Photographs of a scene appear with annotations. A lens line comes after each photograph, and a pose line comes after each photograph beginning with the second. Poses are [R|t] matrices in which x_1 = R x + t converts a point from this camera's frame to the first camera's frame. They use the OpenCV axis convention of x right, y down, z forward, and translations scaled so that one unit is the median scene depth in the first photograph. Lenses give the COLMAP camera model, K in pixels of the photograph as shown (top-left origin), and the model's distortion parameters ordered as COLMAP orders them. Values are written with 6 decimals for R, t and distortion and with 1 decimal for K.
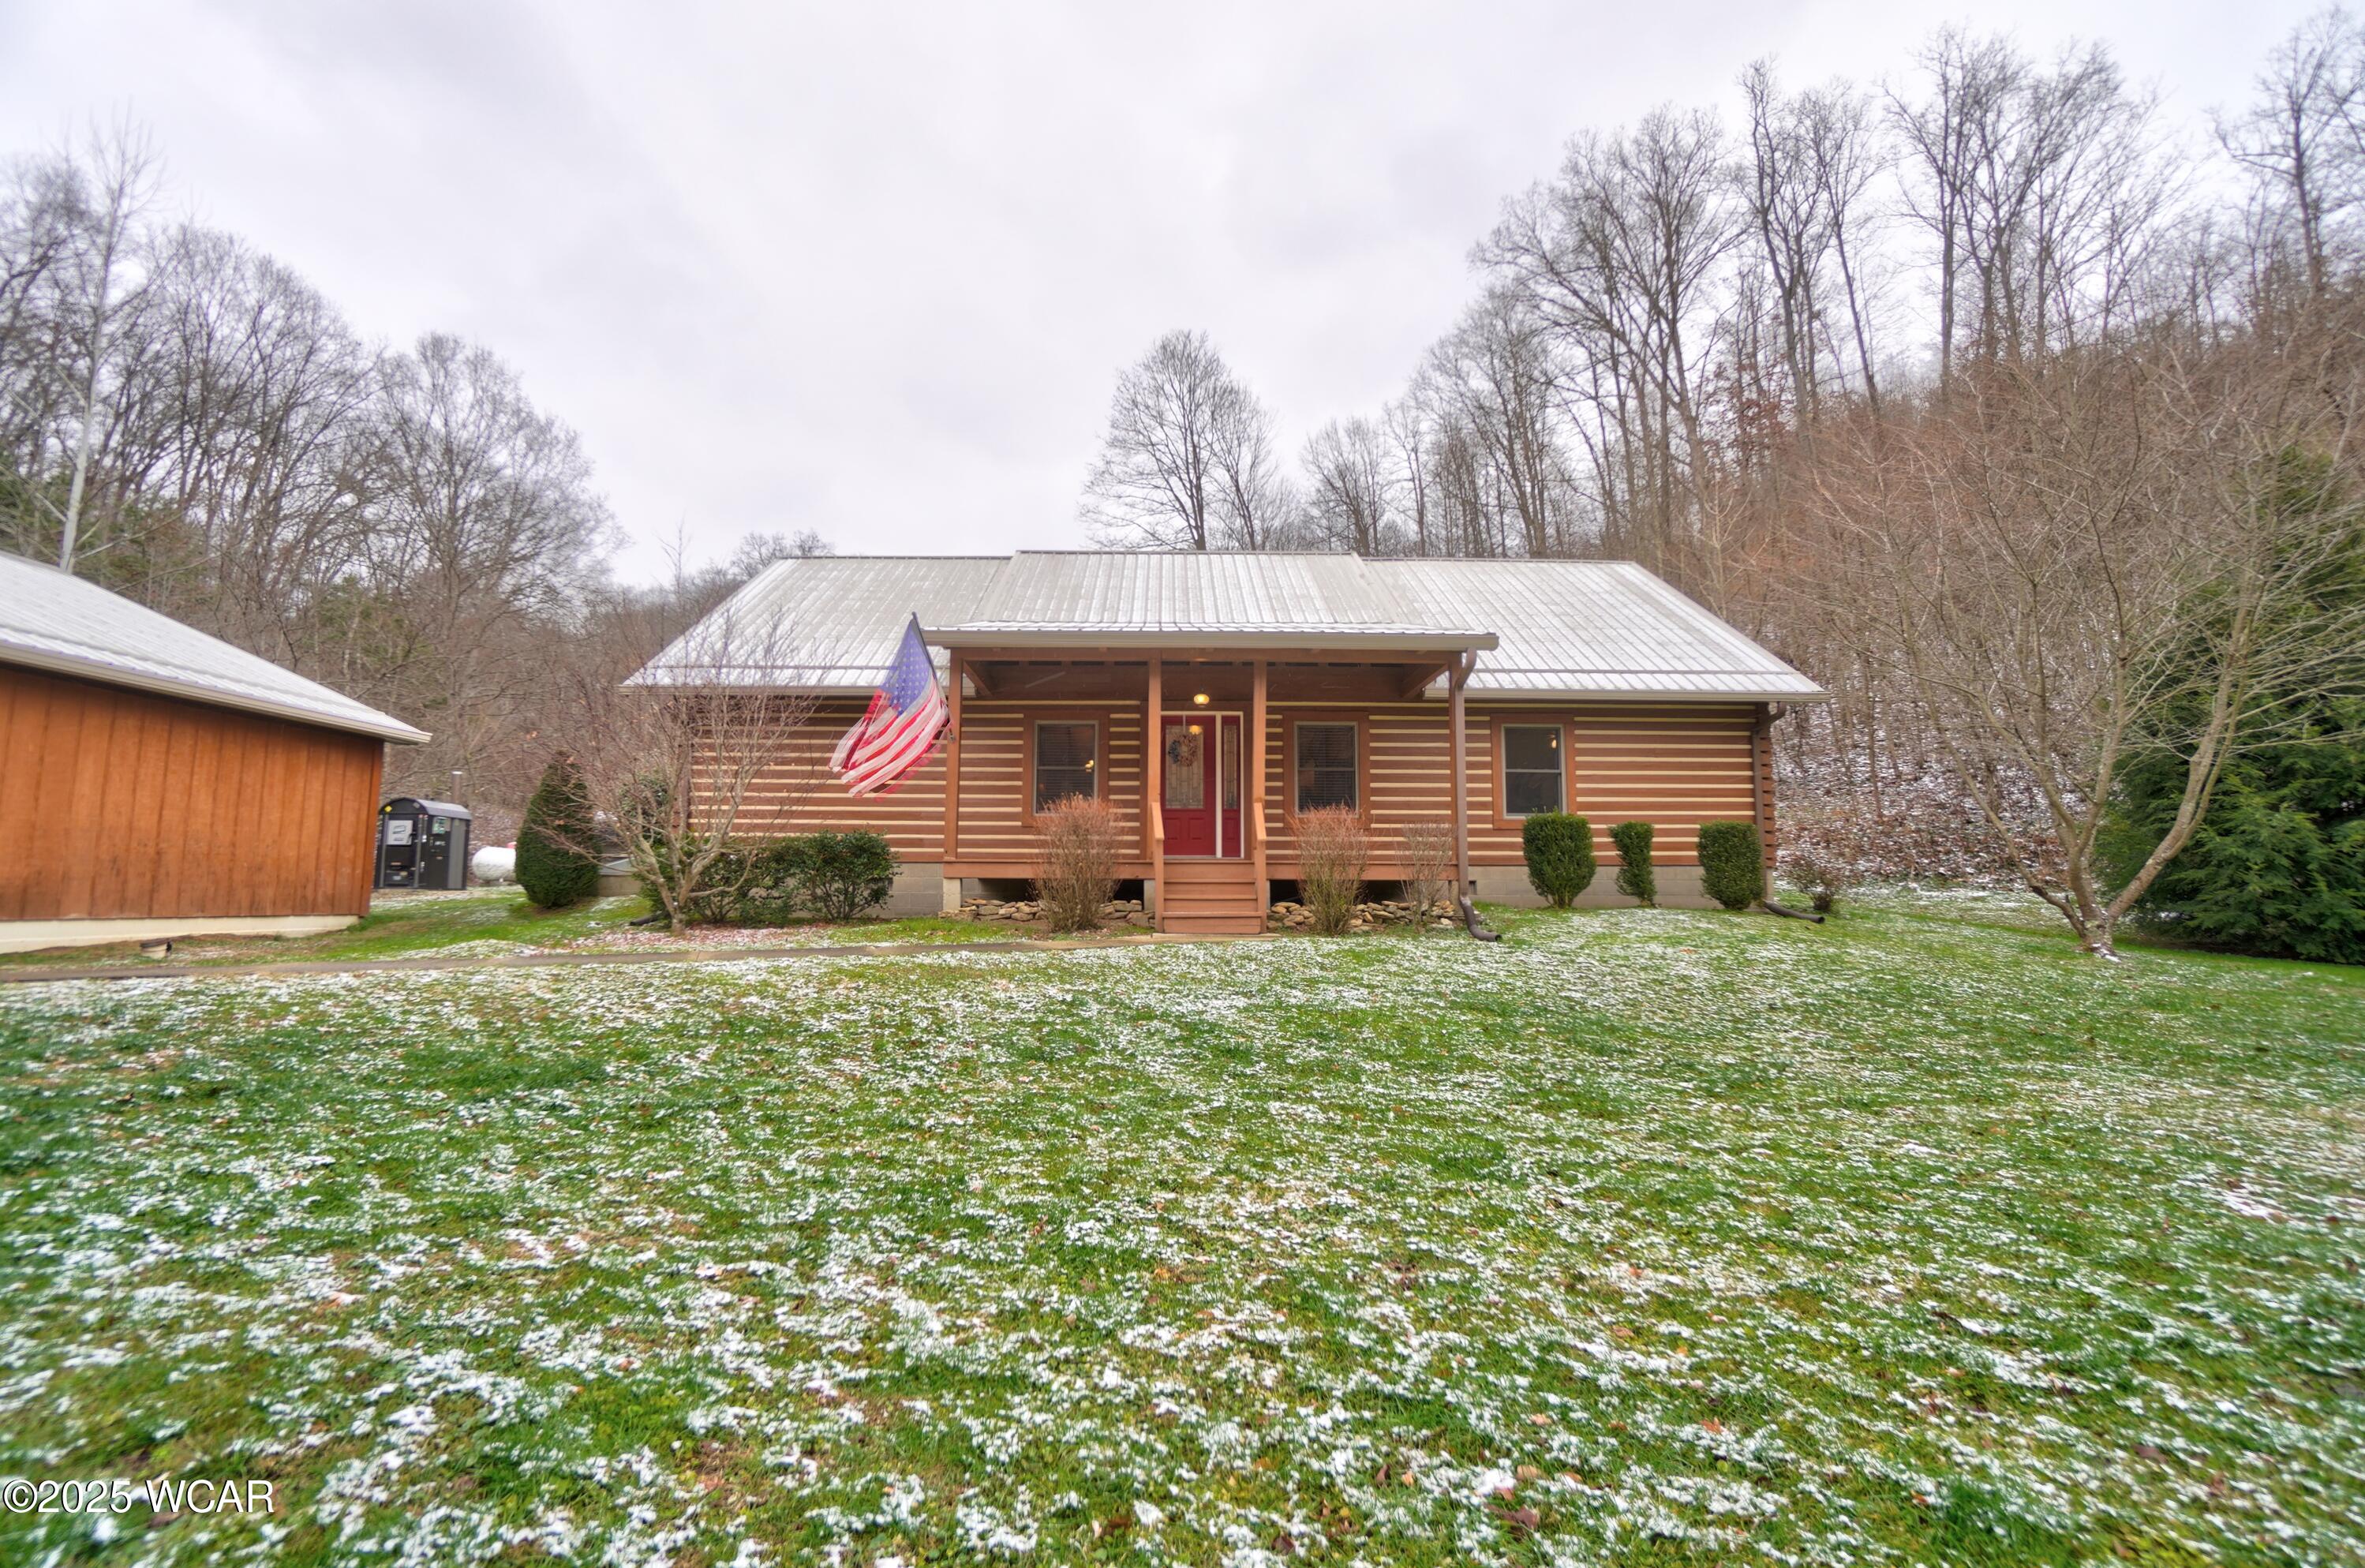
lens RADIAL K [[1042.9, 0, 1164.1], [0, 1042.9, 776.5], [0, 0, 1]] dist [-0.036590, 0.010967]
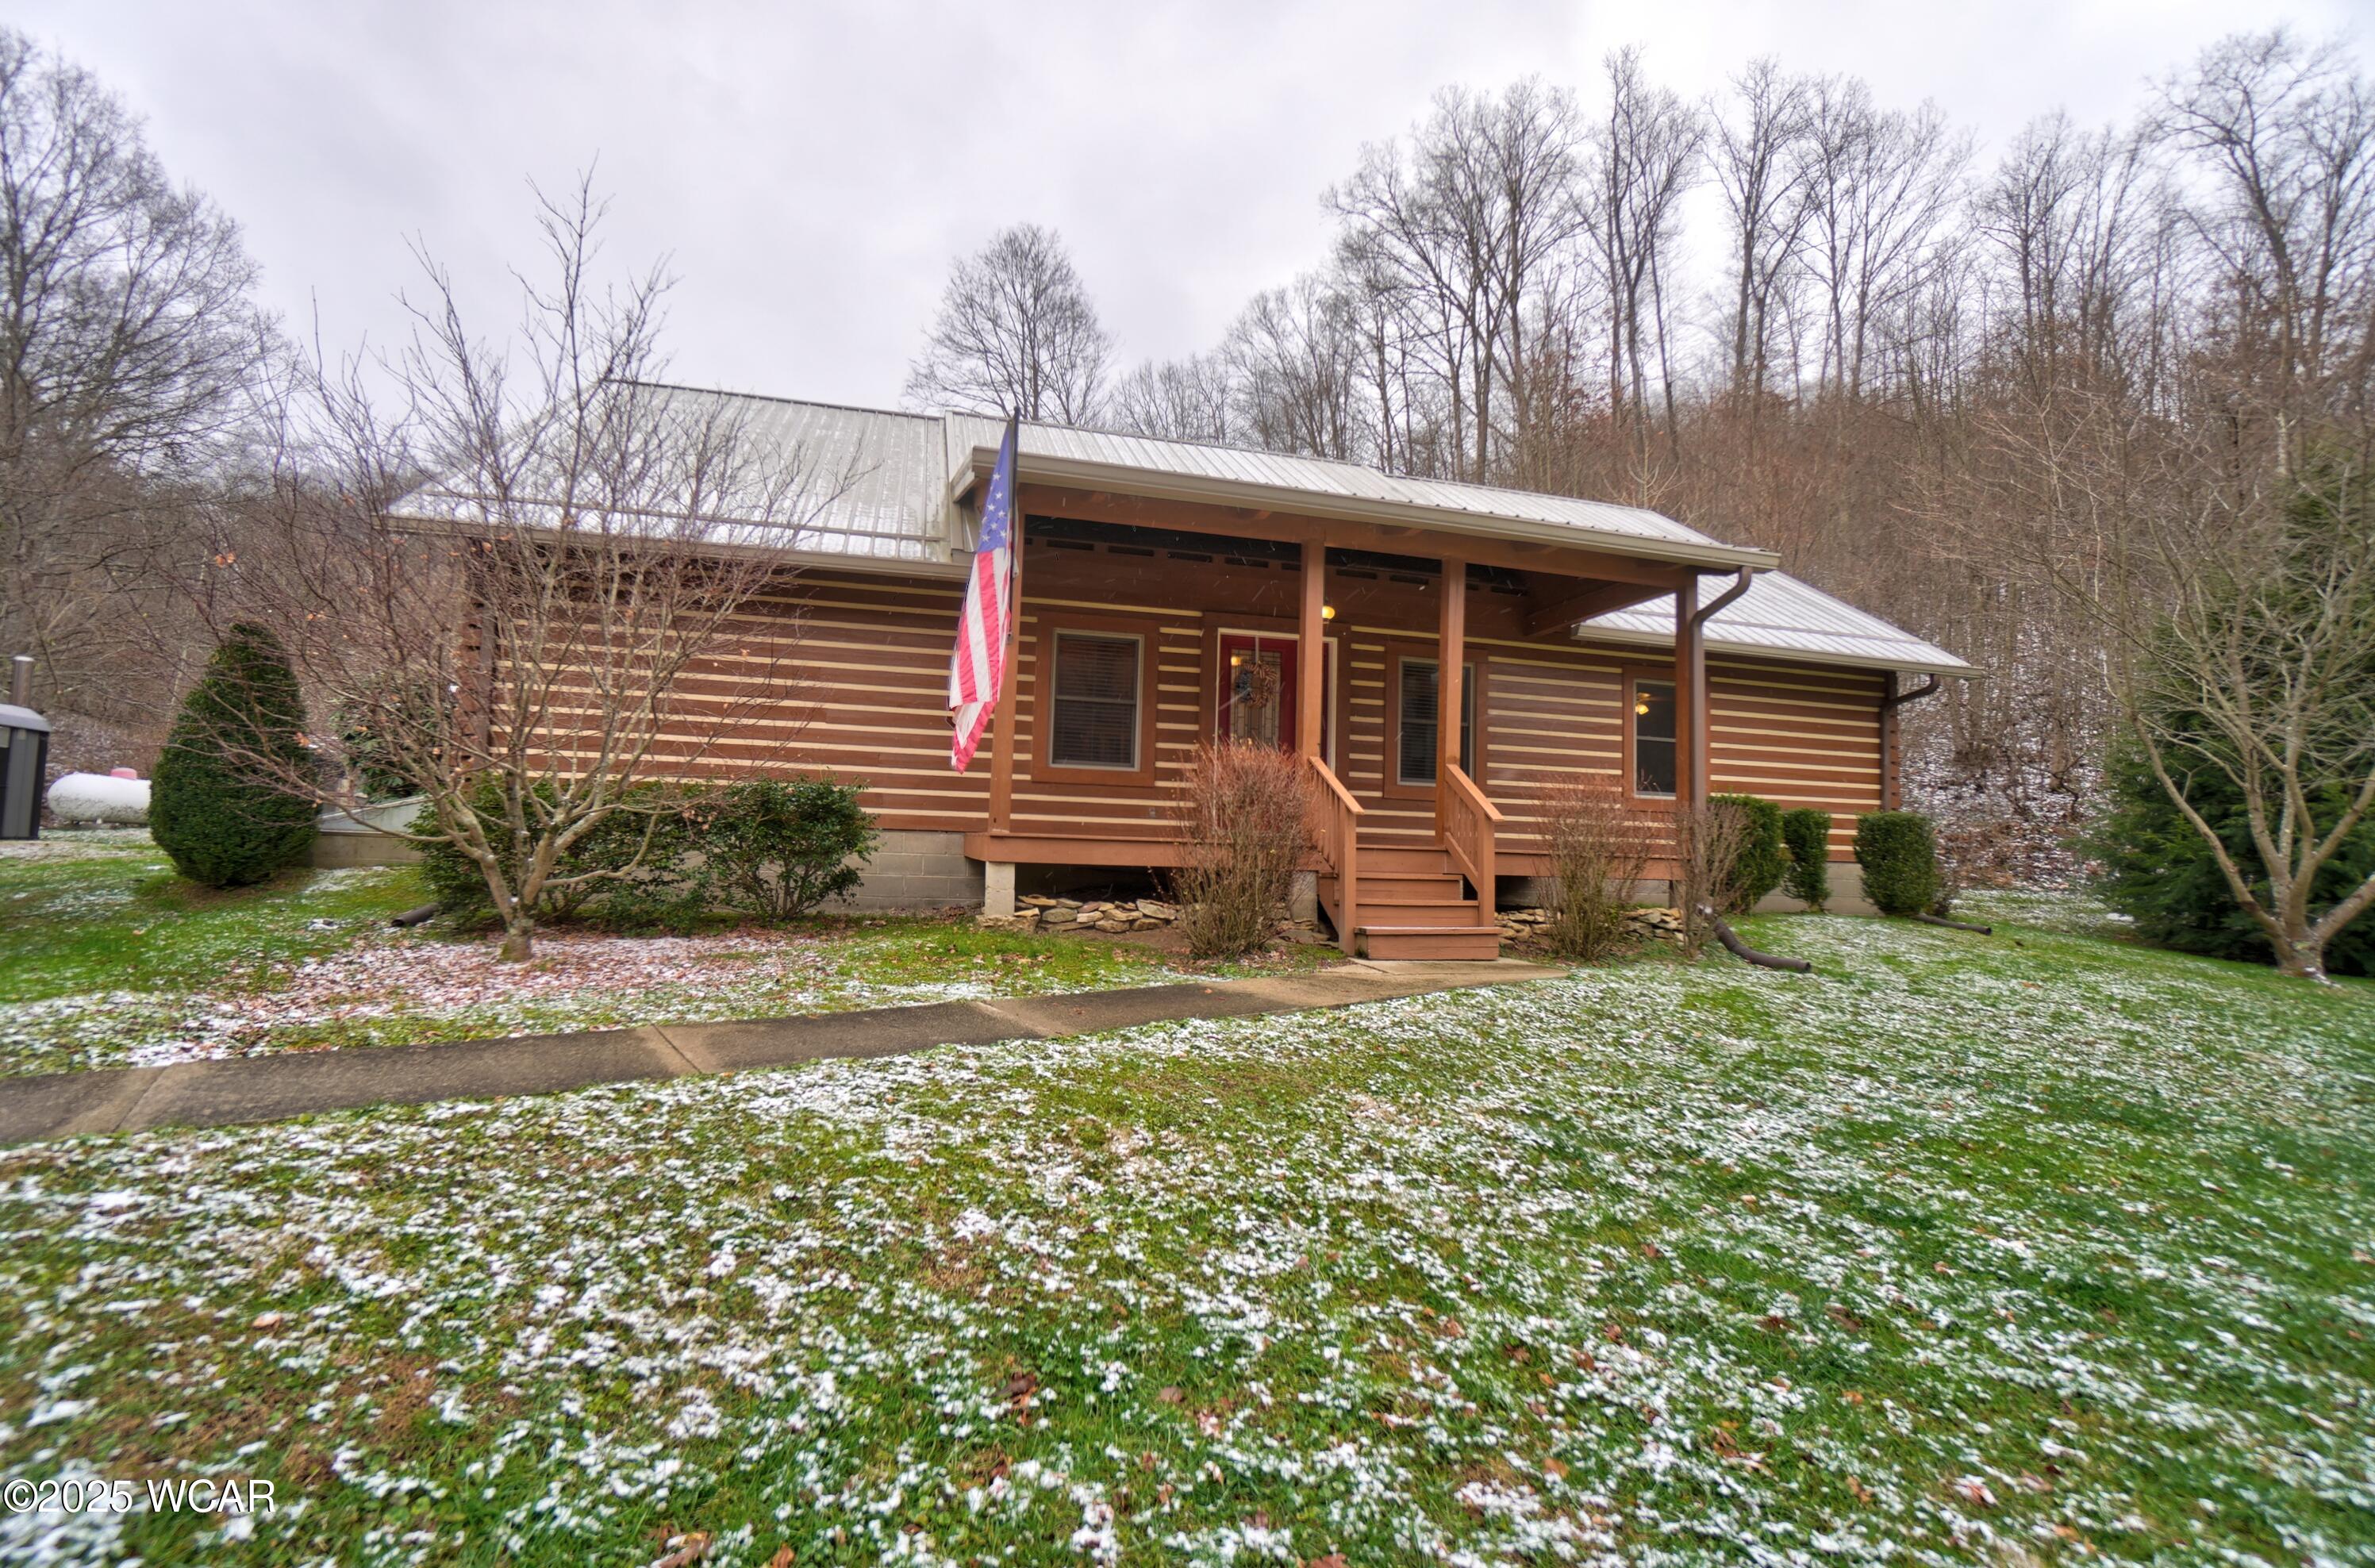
lens RADIAL K [[1047.3, 0, 1169.1], [0, 1047.3, 776.5], [0, 0, 1]] dist [-0.036590, 0.010967]
pose [[0.969355, 0.043858, 0.241716, -0.202746], [-0.053351, 0.998035, 0.032865, 0.016176], [-0.239800, -0.044754, 0.969790, 0.291855]]
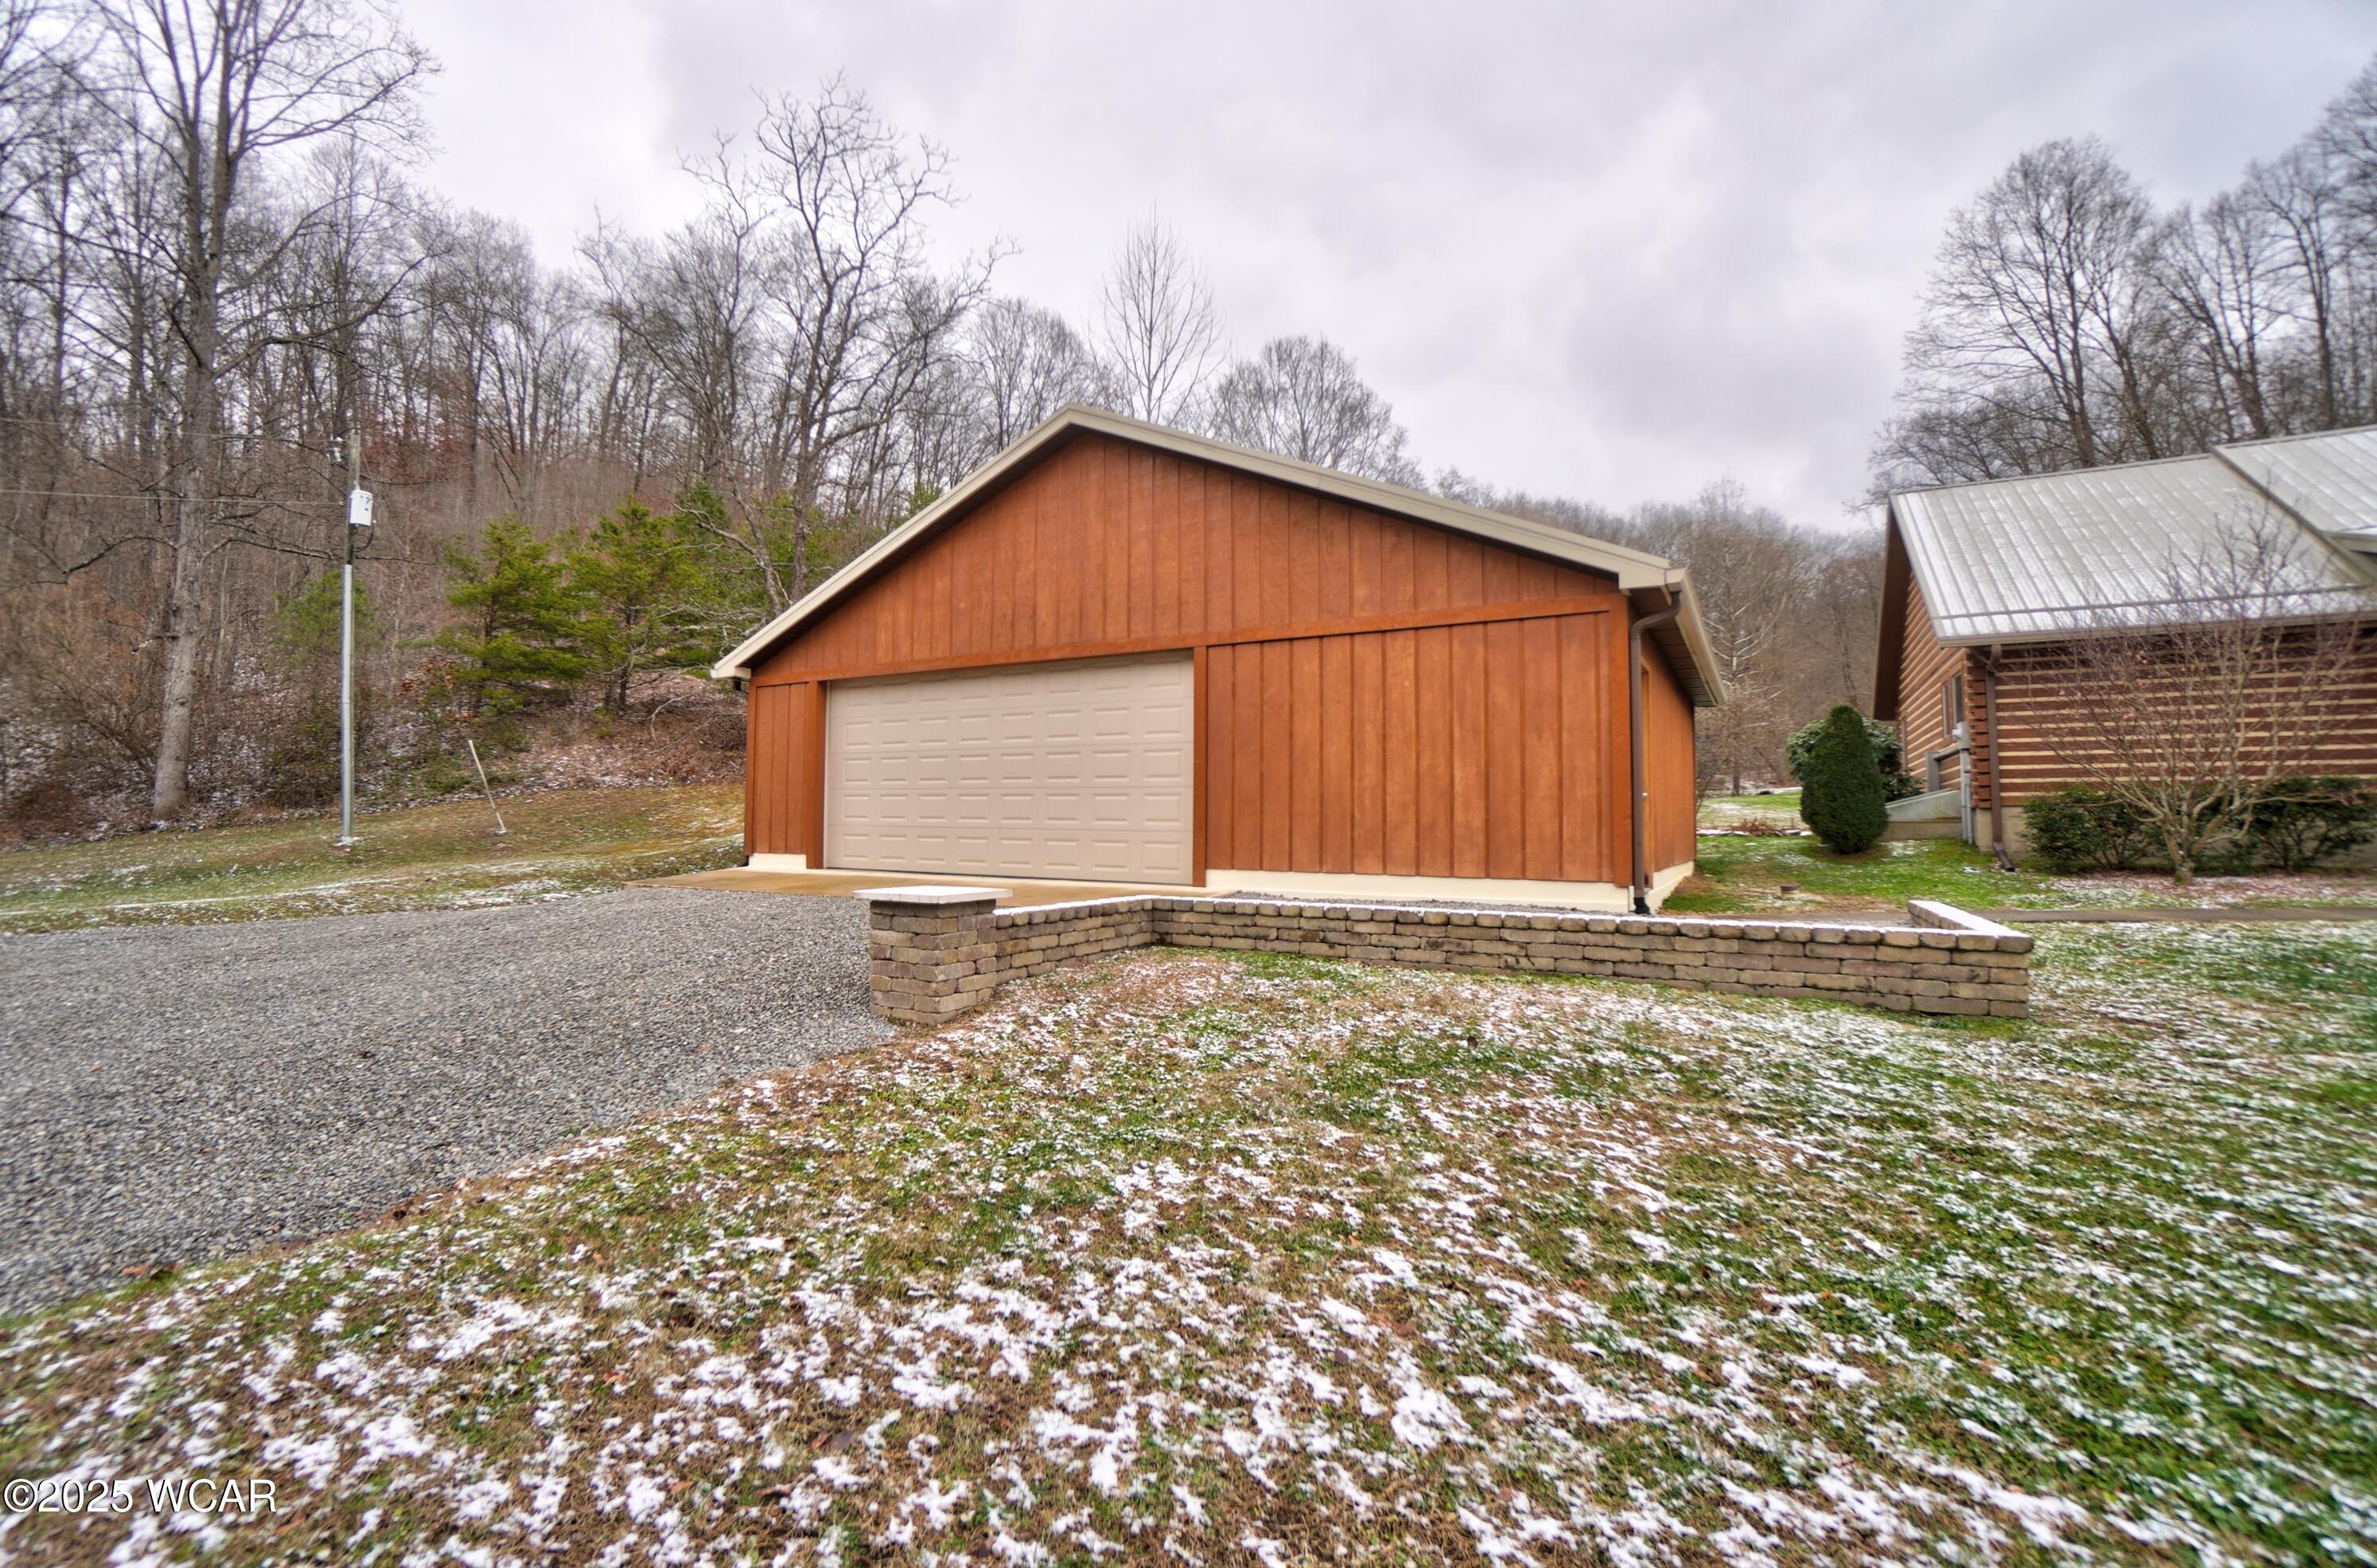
lens RADIAL K [[1048.2, 0, 1170.1], [0, 1048.2, 776.5], [0, 0, 1]] dist [-0.036590, 0.010967]
pose [[0.856239, -0.012024, -0.516439, -0.544568], [0.046045, 0.997526, 0.053115, -0.031758], [0.514523, -0.069259, 0.854675, -0.218617]]
